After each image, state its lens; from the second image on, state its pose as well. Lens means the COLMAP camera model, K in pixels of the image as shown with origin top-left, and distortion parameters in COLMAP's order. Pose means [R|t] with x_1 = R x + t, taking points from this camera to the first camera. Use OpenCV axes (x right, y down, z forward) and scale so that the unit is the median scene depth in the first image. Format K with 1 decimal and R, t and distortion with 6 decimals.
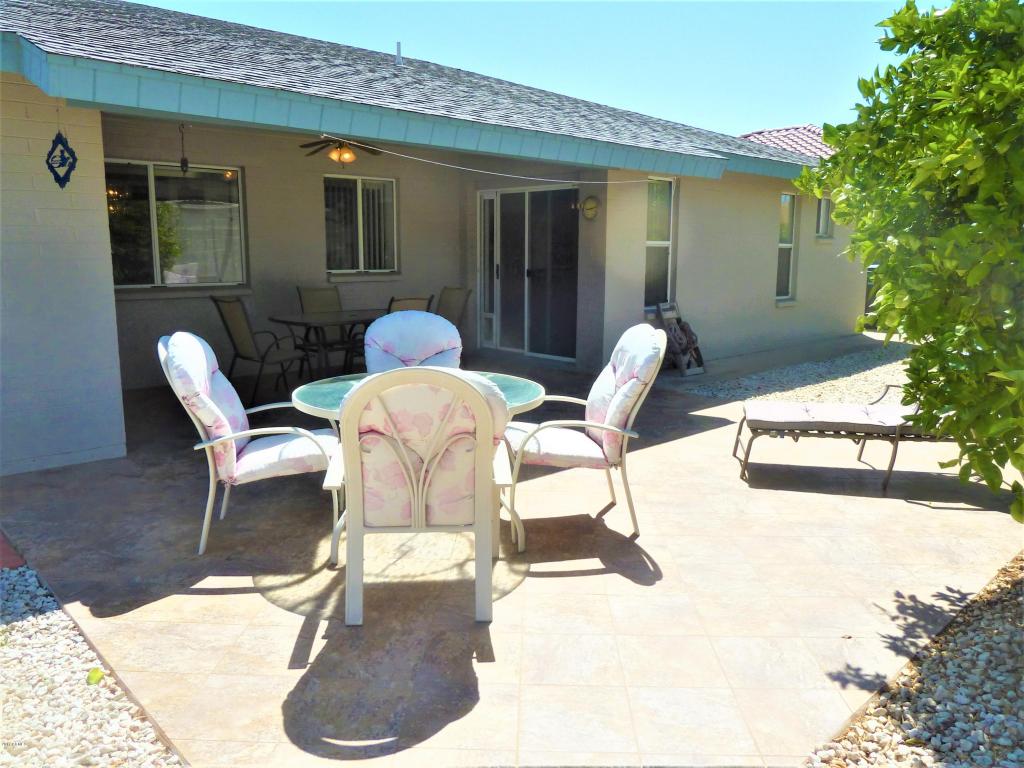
lens RADIAL K [[765.5, 0, 512.0], [0, 765.5, 375.0], [0, 0, 1]] dist [-0.029023, -0.005310]
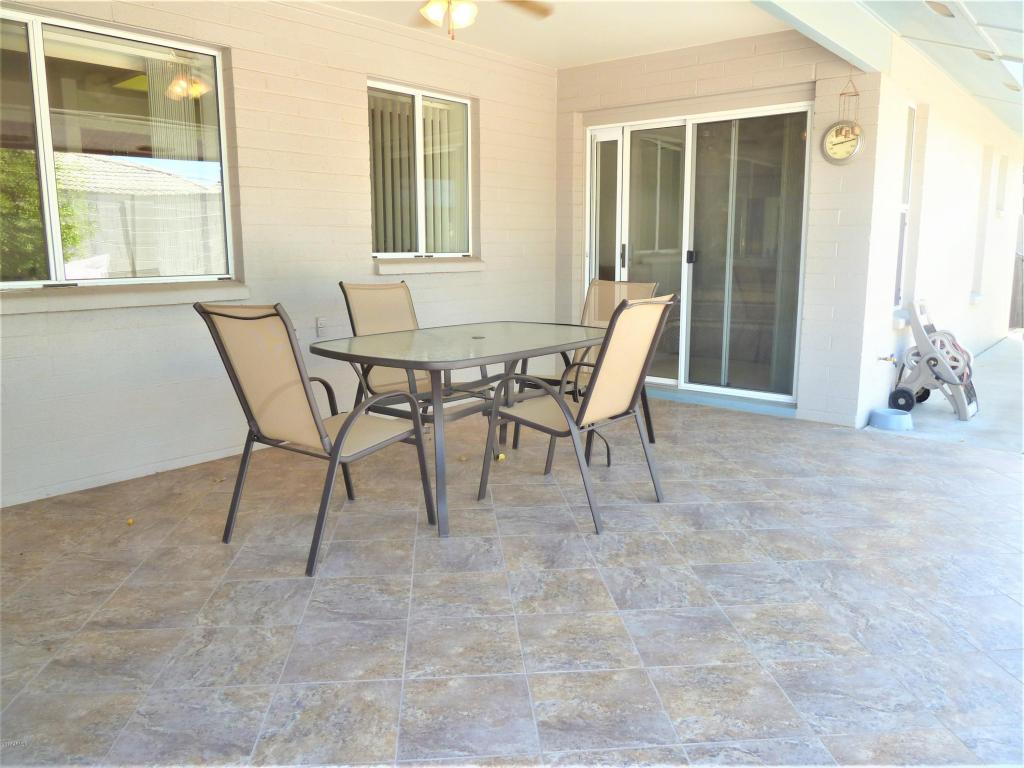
lens RADIAL K [[765.5, 0, 510.7], [0, 765.5, 388.6], [0, 0, 1]] dist [-0.029023, -0.005310]
pose [[0.994310, -0.030293, 0.102125, -0.193155], [0.028489, 0.999412, 0.019078, -0.043314], [-0.102643, -0.016060, 0.994589, 0.409315]]
